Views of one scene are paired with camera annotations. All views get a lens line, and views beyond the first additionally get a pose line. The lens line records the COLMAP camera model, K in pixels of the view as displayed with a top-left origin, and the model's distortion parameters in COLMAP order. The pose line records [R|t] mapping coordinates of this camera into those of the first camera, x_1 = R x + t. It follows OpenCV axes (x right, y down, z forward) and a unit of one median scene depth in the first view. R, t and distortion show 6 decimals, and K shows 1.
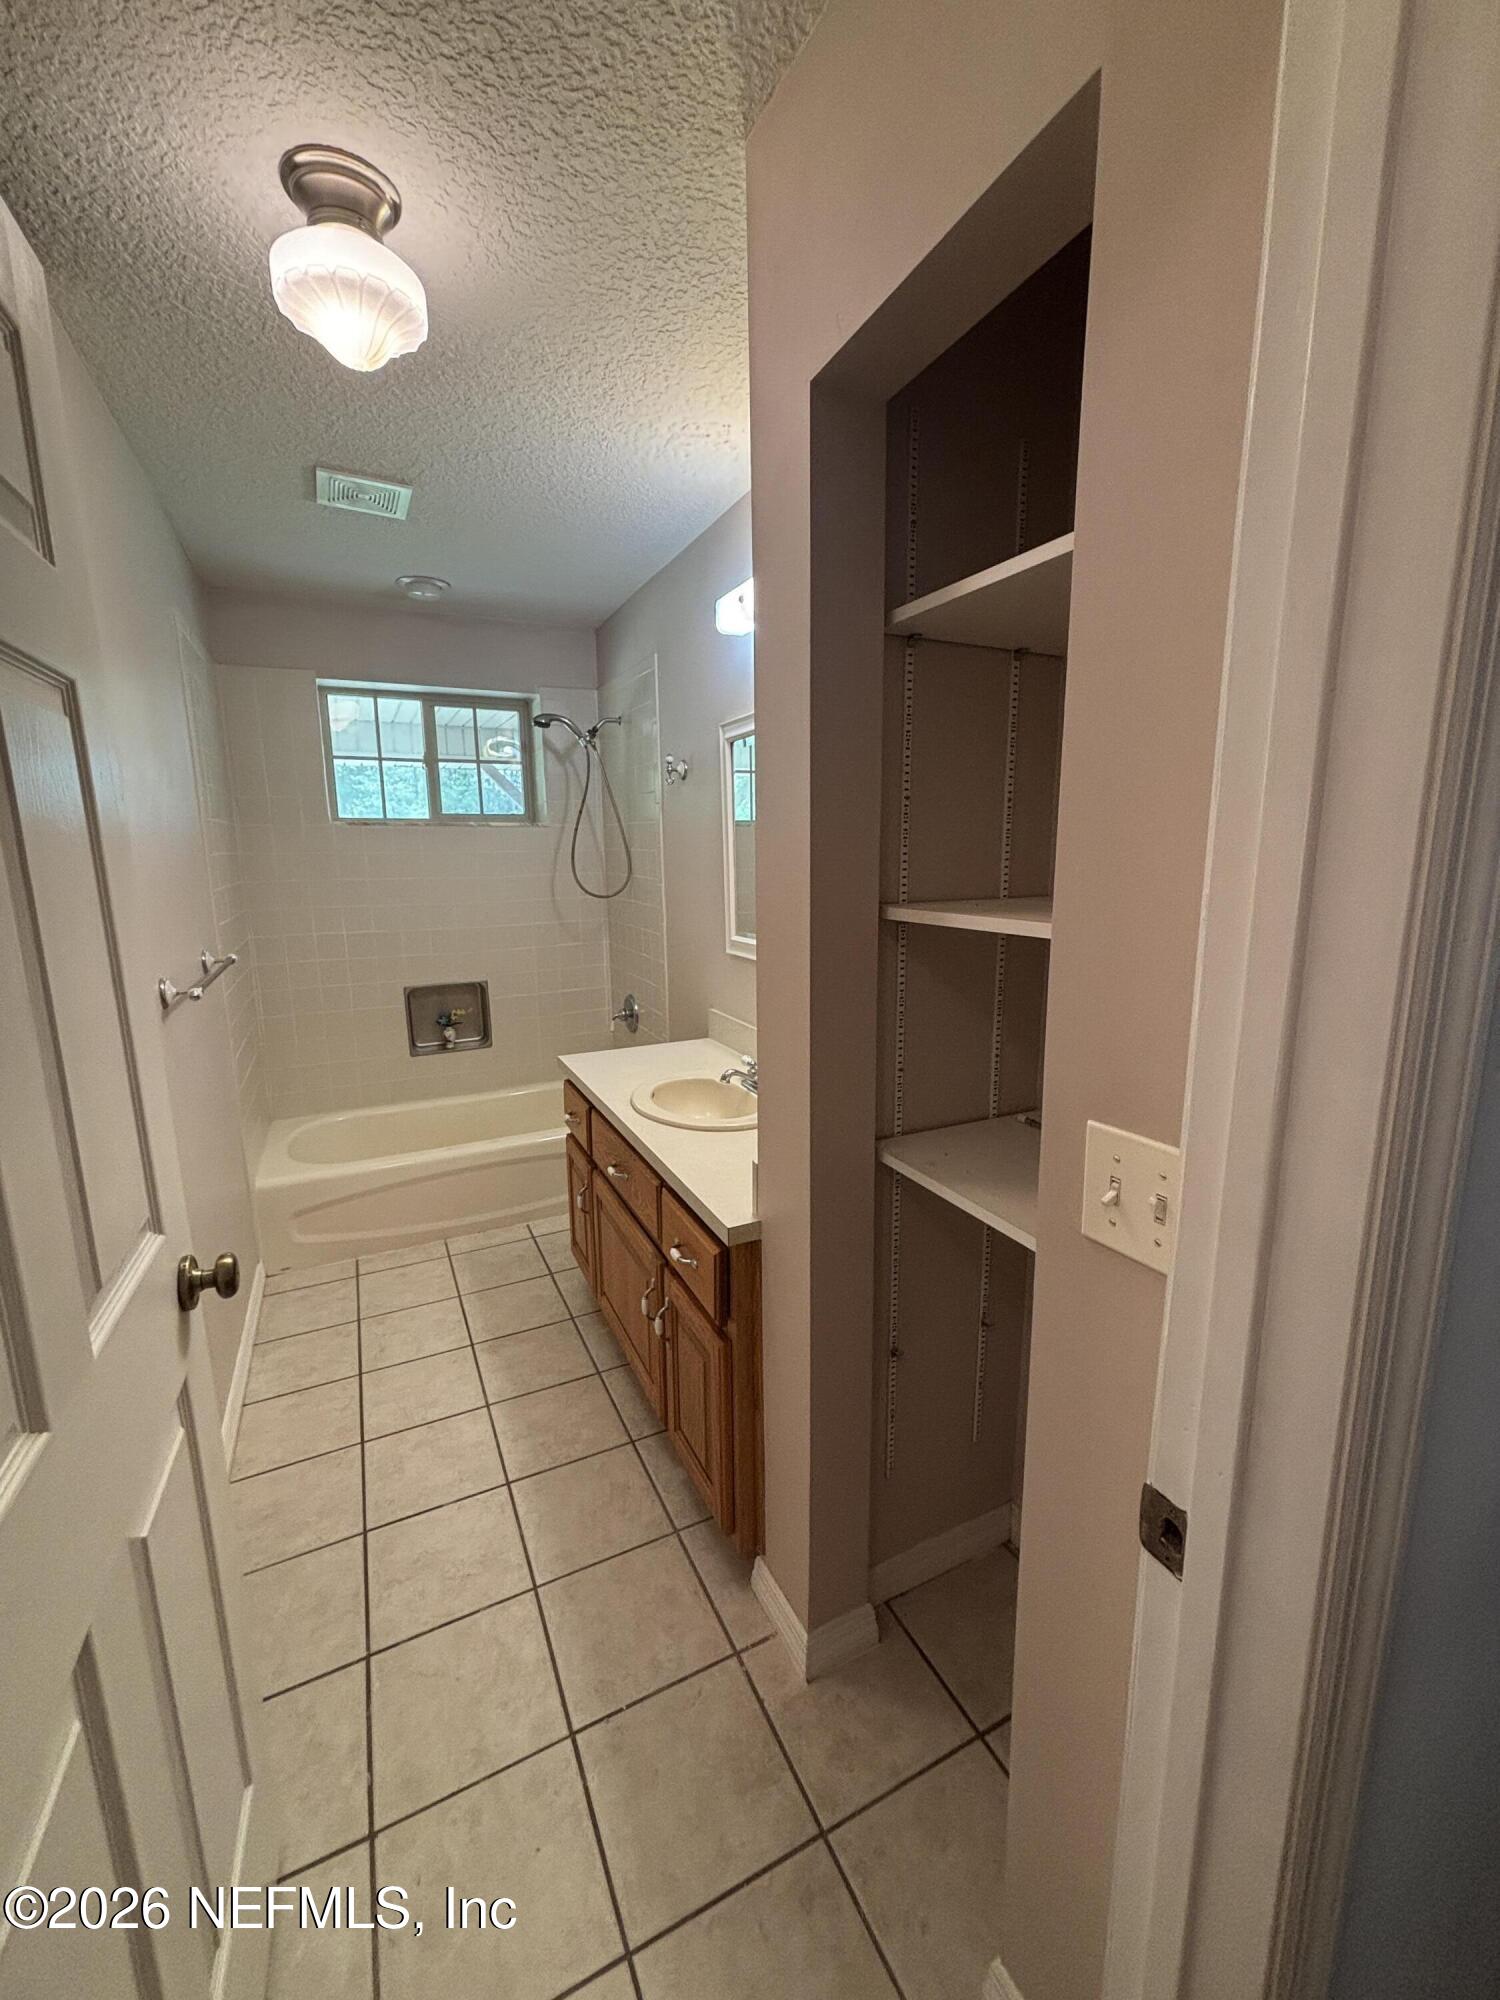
lens RADIAL K [[812.3, 0, 754.1], [0, 812.3, 997.5], [0, 0, 1]] dist [-0.000191, -0.000181]
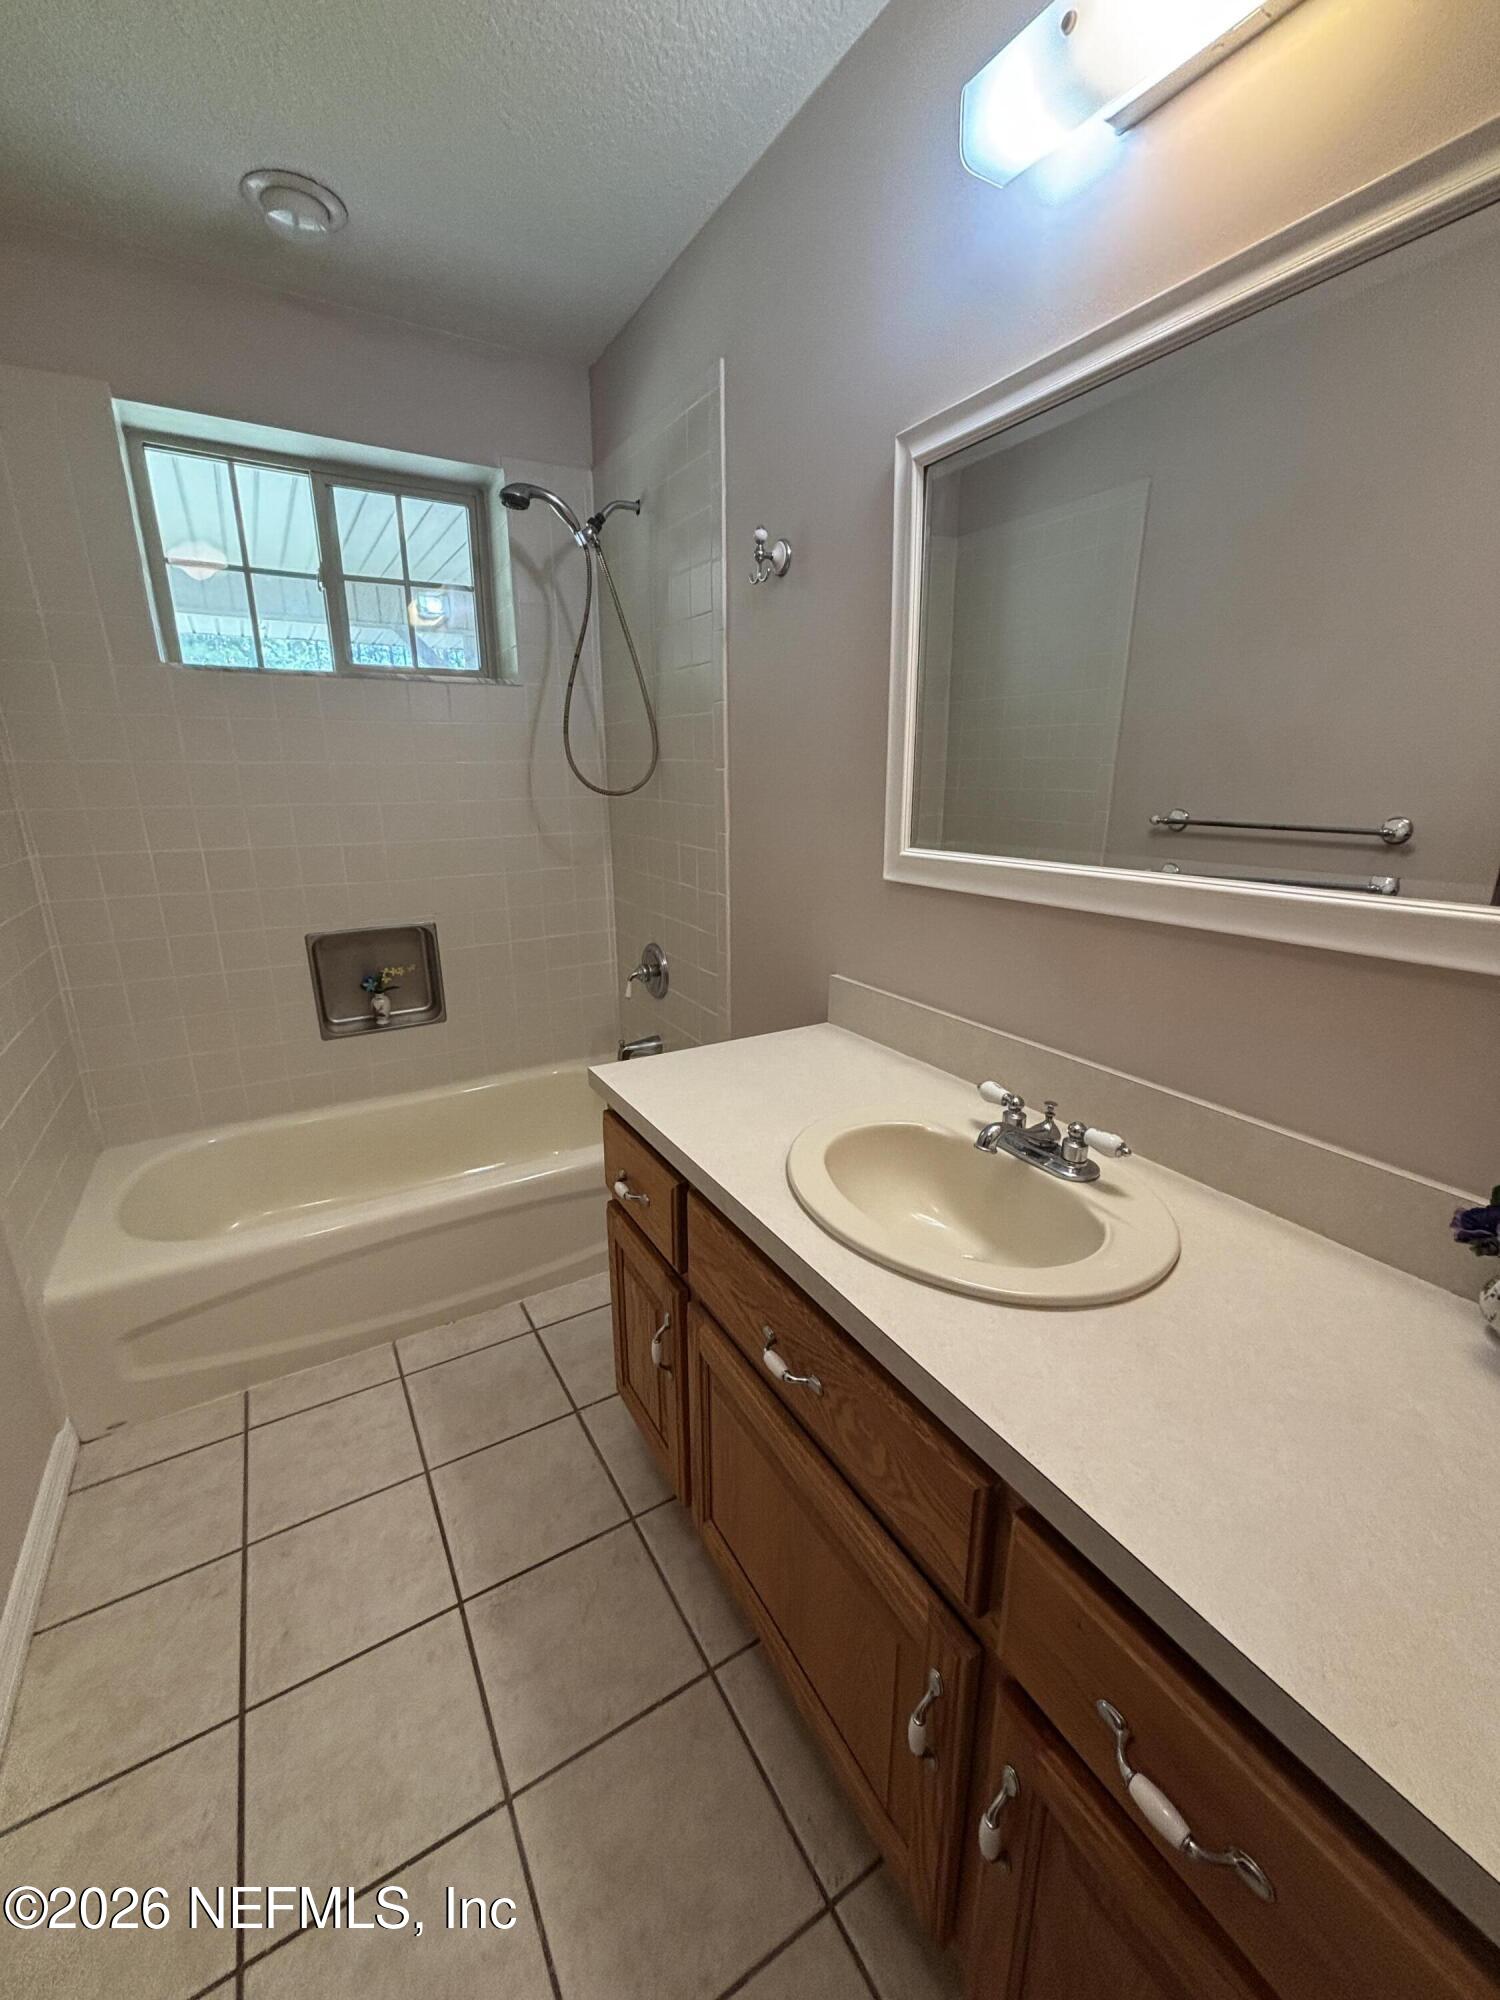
lens RADIAL K [[797.1, 0, 756.8], [0, 797.1, 1008.6], [0, 0, 1]] dist [-0.030746, 0.016504]
pose [[0.996068, -0.012756, 0.087666, -0.134118], [0.003843, 0.994869, 0.101094, -0.016816], [-0.088505, -0.100359, 0.991007, 0.352626]]
